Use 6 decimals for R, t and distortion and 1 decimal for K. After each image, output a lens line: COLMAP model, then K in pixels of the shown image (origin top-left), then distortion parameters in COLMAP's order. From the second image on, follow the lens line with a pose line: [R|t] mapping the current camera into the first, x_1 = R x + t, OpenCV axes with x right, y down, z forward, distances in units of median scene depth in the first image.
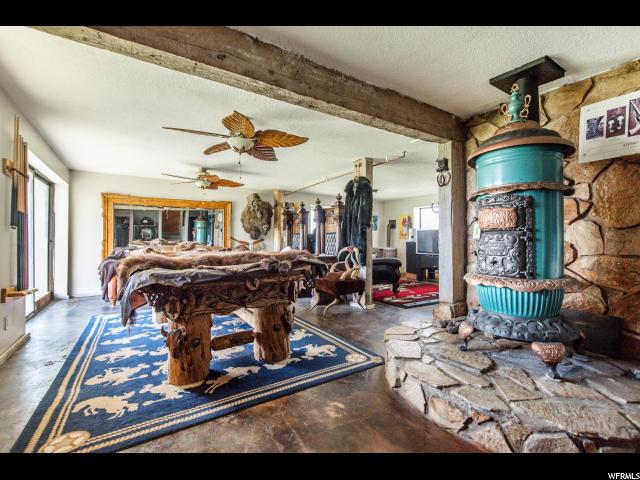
lens RADIAL K [[294.9, 0, 320.0], [0, 294.9, 237.8], [0, 0, 1]] dist [-0.001387, -0.000958]
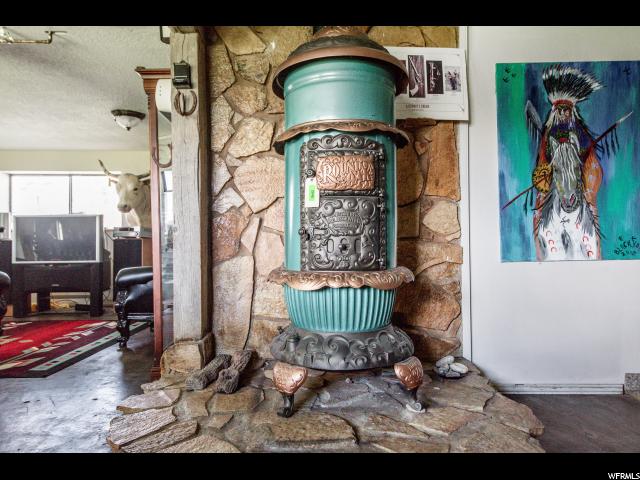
lens RADIAL K [[443.9, 0, 320.1], [0, 443.9, 239.9], [0, 0, 1]] dist [0.048113, 0.000867]
pose [[0.517728, -0.004512, 0.855534, -0.192506], [0.009696, 0.999953, -0.000593, 0.066609], [-0.855491, 0.008602, 0.517747, 0.562850]]
